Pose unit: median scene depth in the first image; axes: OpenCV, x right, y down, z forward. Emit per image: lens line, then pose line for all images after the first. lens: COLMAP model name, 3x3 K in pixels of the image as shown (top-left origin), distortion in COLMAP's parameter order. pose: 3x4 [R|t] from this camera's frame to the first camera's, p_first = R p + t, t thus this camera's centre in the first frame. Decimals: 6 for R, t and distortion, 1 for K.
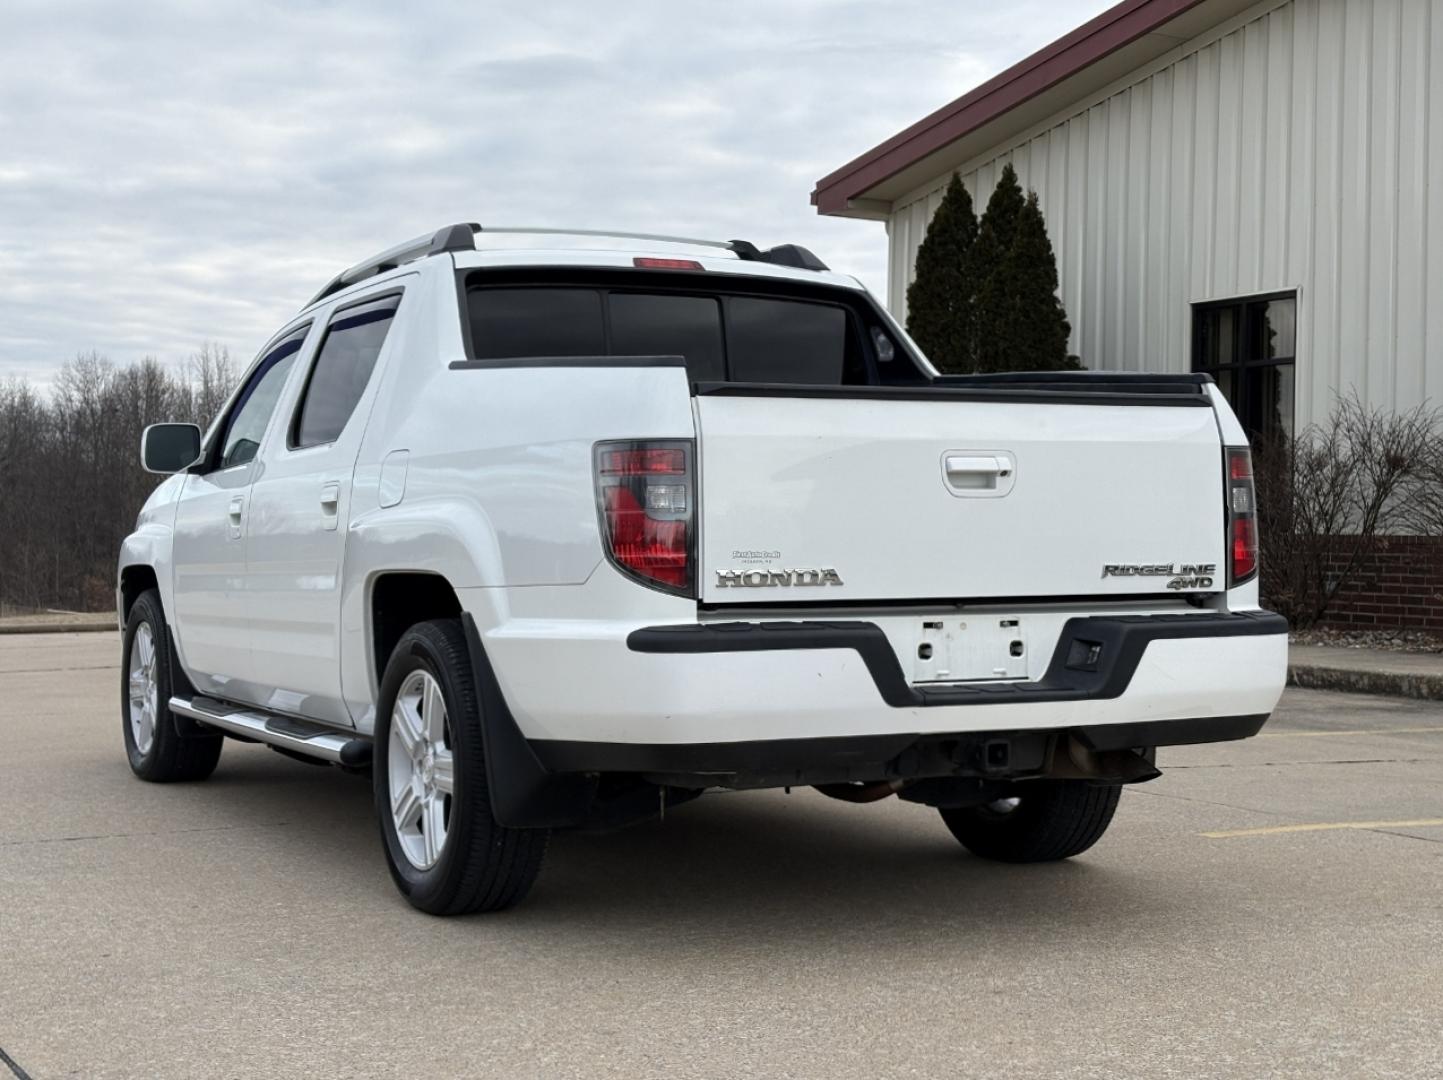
lens RADIAL K [[2231.6, 0, 718.2], [0, 2231.6, 572.3], [0, 0, 1]] dist [0.237247, 0.048716]
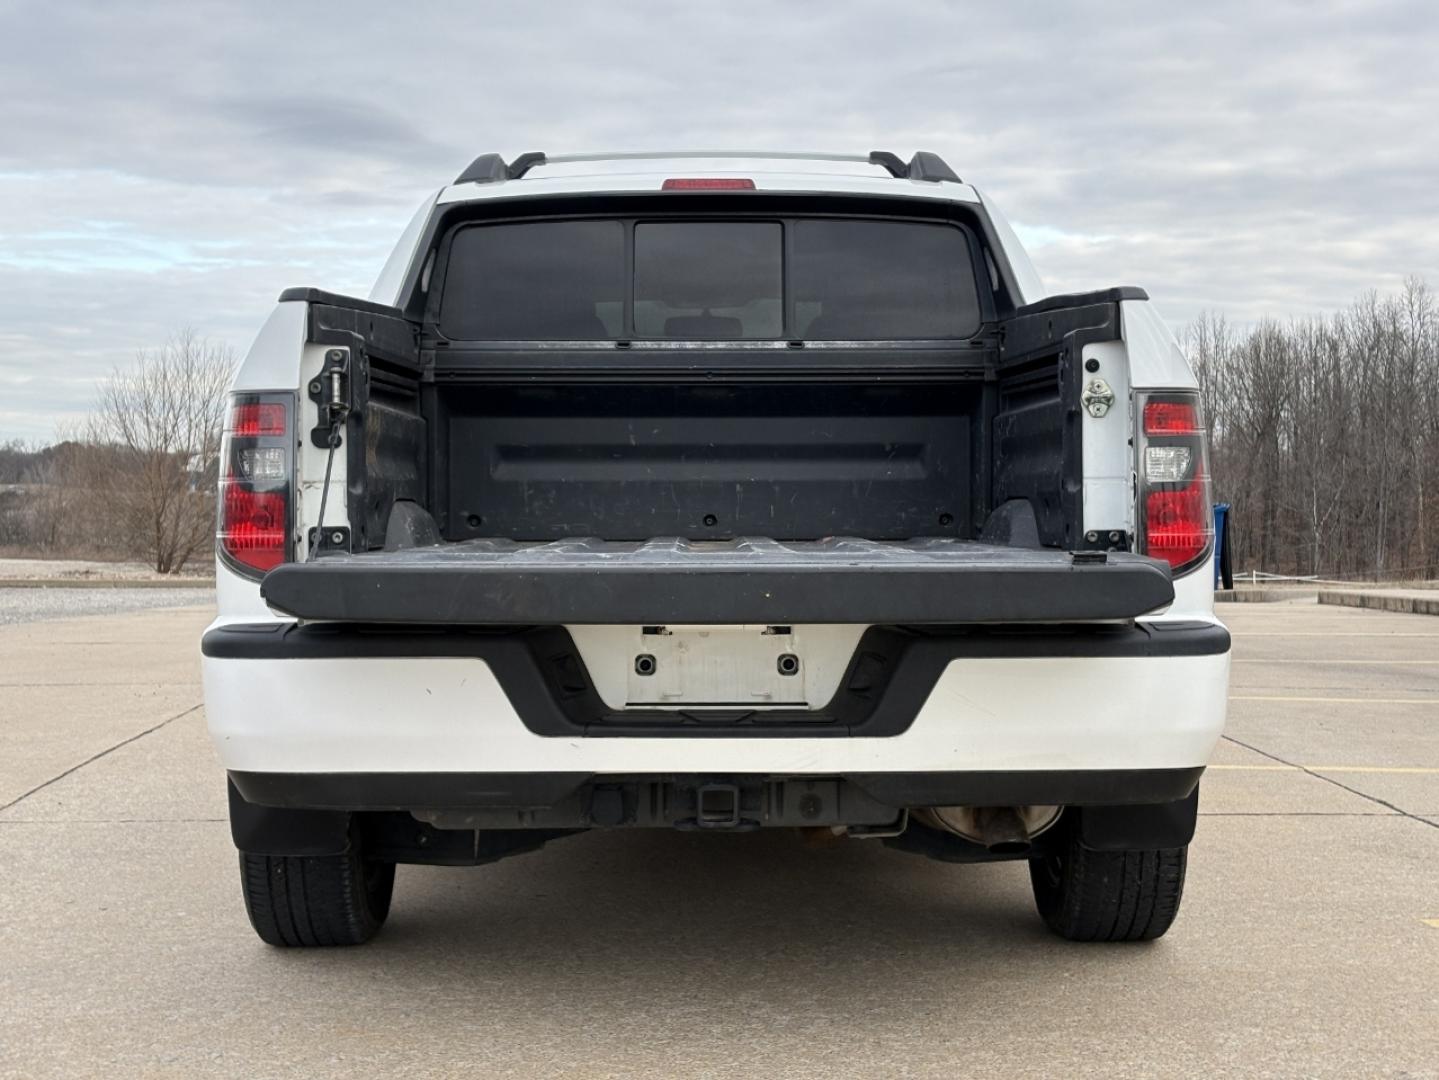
lens RADIAL K [[2191.0, 0, 719.5], [0, 2191.0, 540.0], [0, 0, 1]] dist [0.149772, -1.009618]
pose [[0.894883, 0.010824, -0.446170, 0.438338], [-0.010523, 0.999940, 0.003153, -0.009260], [0.446177, 0.001873, 0.894943, 0.337069]]
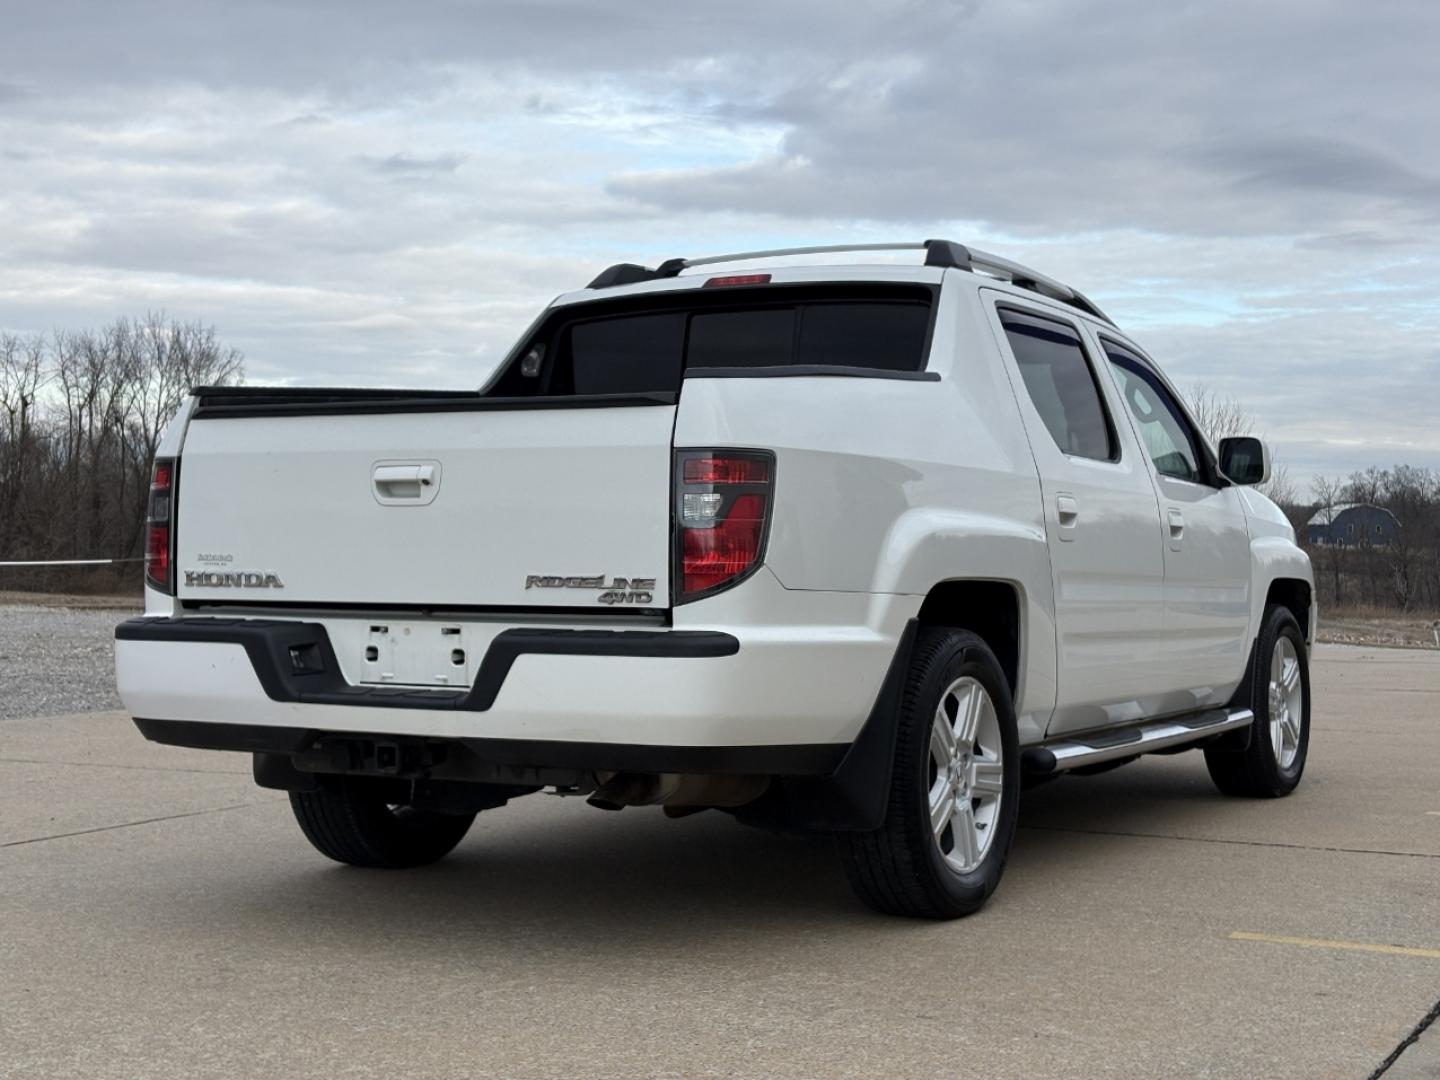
lens RADIAL K [[2227.0, 0, 716.7], [0, 2227.0, 572.2], [0, 0, 1]] dist [0.237247, 0.048716]
pose [[0.559991, 0.016190, -0.828341, 1.027763], [-0.025082, 0.999682, 0.002582, -0.009287], [0.828119, 0.019331, 0.560219, 0.535543]]
